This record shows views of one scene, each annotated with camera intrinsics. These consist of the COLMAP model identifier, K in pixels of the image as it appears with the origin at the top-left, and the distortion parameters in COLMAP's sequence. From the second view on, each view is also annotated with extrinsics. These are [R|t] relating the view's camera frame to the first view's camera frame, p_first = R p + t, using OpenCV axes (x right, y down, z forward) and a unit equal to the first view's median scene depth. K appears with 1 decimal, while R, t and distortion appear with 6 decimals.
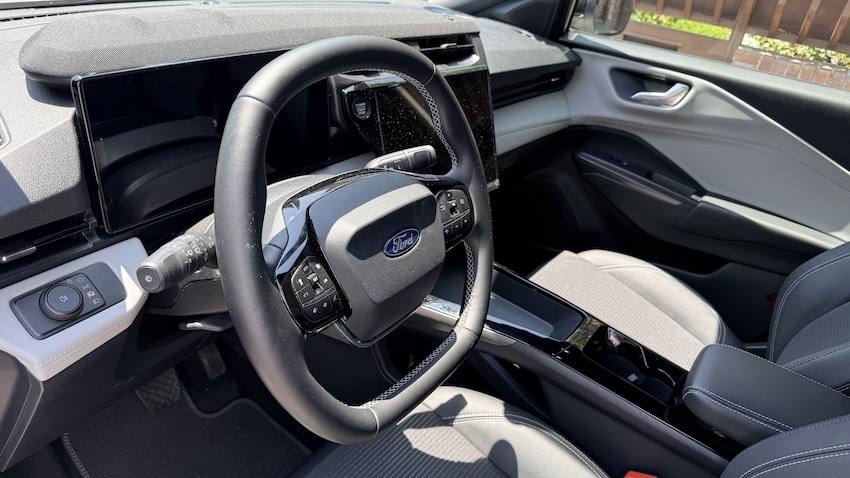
lens RADIAL K [[597.6, 0, 425.0], [0, 597.6, 239.0], [0, 0, 1]] dist [0.103662, -0.179771]
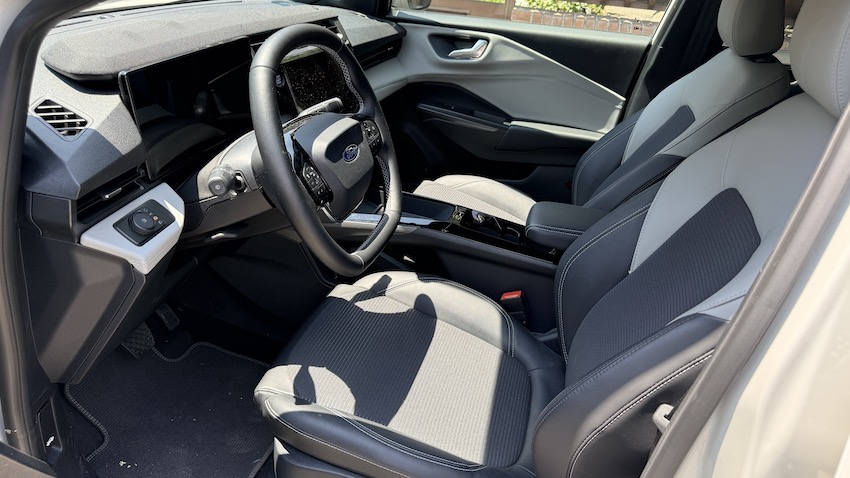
lens RADIAL K [[597.6, 0, 425.0], [0, 597.6, 239.0], [0, 0, 1]] dist [0.103662, -0.179771]
pose [[0.942339, -0.204725, 0.264736, -0.158435], [0.198118, 0.978812, 0.051724, 0.092588], [-0.269716, 0.003708, 0.962933, -0.289180]]
